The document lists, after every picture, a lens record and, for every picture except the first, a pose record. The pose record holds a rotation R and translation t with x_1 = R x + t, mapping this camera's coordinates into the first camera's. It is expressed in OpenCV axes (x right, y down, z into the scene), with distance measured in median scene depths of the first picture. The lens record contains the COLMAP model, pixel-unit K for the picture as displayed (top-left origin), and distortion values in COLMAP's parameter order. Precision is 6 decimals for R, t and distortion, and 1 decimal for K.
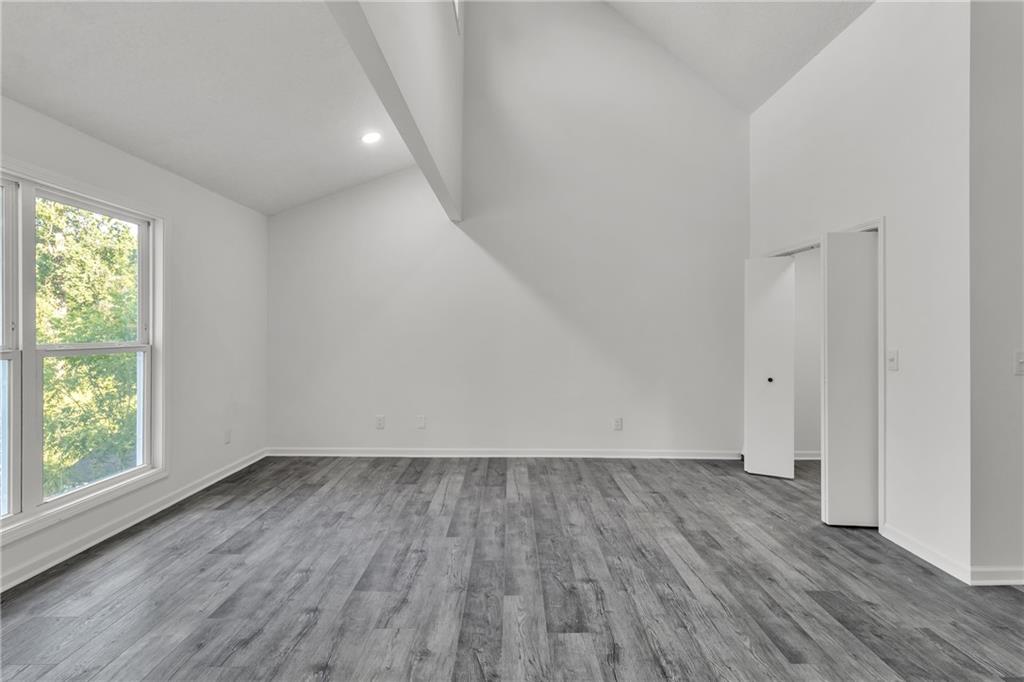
lens RADIAL K [[491.8, 0, 520.2], [0, 491.8, 336.8], [0, 0, 1]] dist [0.003045, 0.000416]
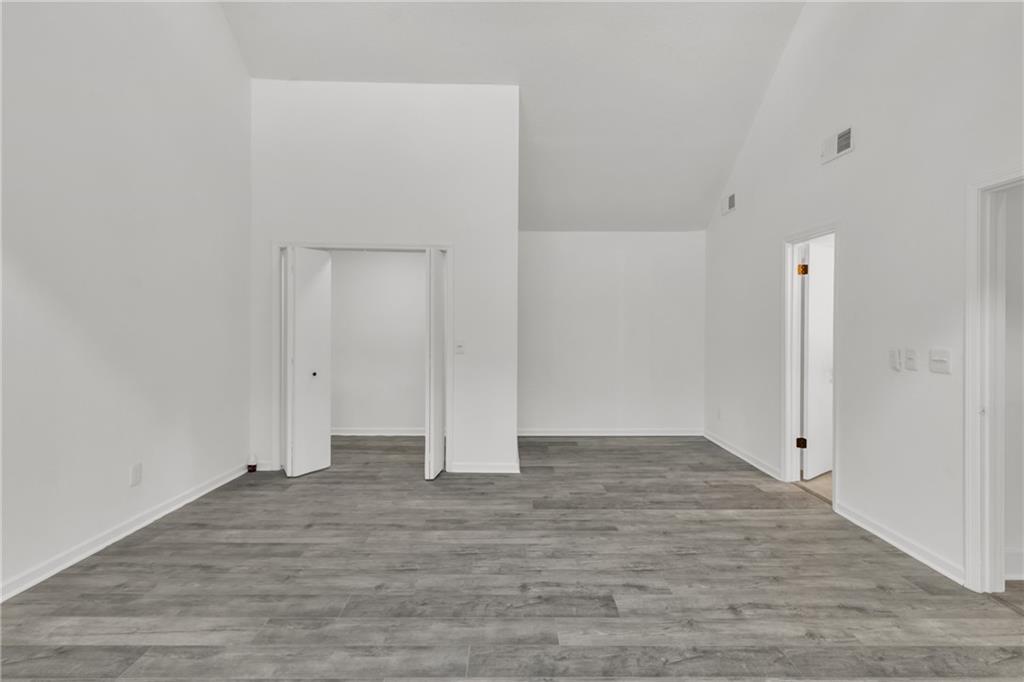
lens RADIAL K [[491.8, 0, 520.6], [0, 491.8, 333.7], [0, 0, 1]] dist [0.003045, 0.000416]
pose [[-0.009969, -0.019861, 0.999753, -0.716419], [0.001677, 0.999801, 0.019878, -0.019469], [-0.999949, 0.001875, -0.009934, 0.890904]]
